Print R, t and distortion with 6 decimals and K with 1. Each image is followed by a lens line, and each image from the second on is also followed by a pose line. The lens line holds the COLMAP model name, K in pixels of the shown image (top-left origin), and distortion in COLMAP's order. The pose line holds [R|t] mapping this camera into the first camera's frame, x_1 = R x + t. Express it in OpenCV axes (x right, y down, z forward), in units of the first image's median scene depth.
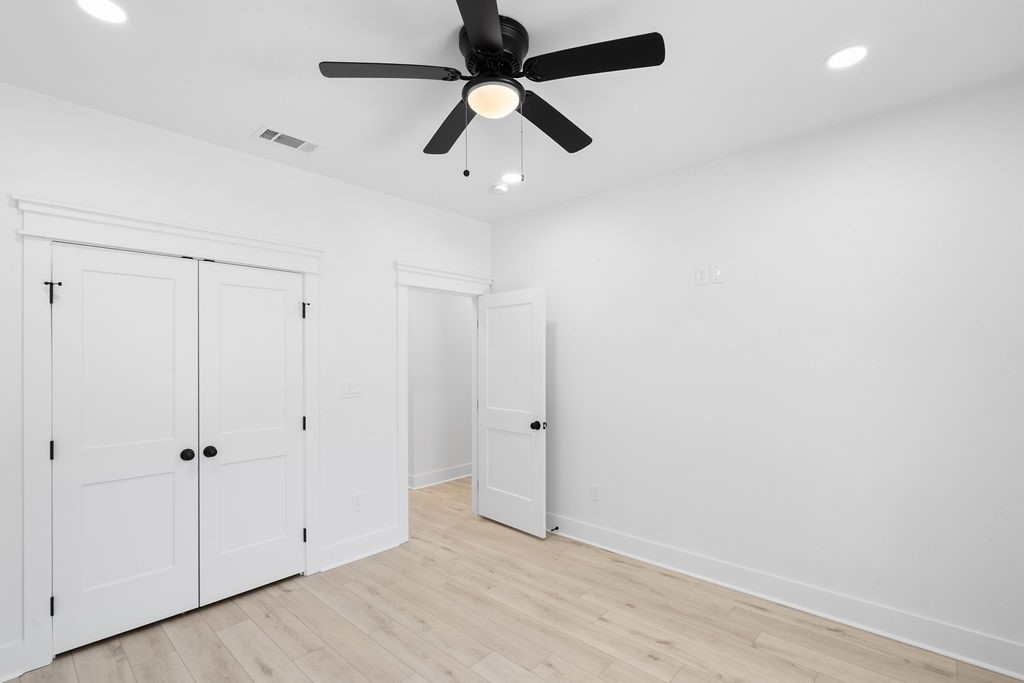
lens RADIAL K [[483.0, 0, 506.6], [0, 483.0, 350.1], [0, 0, 1]] dist [-0.004171, 0.002771]
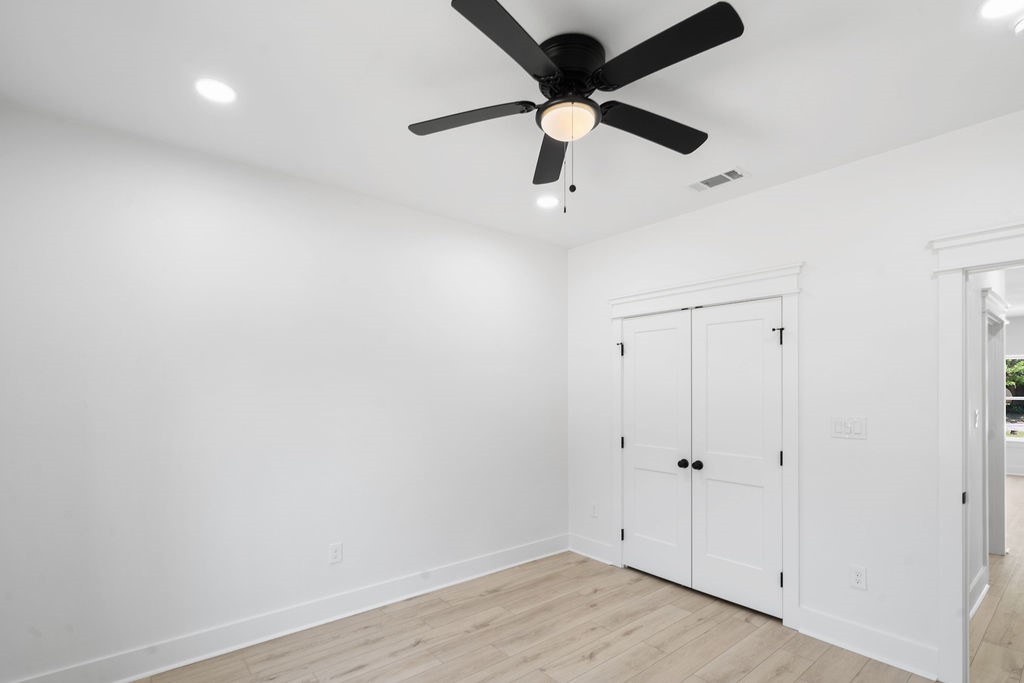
lens RADIAL K [[483.0, 0, 515.5], [0, 483.0, 384.1], [0, 0, 1]] dist [-0.004171, 0.002771]
pose [[-0.135493, -0.005425, -0.990763, 0.643971], [0.017299, 0.999820, -0.007840, 0.008559], [0.990627, -0.018201, -0.135375, 0.709822]]
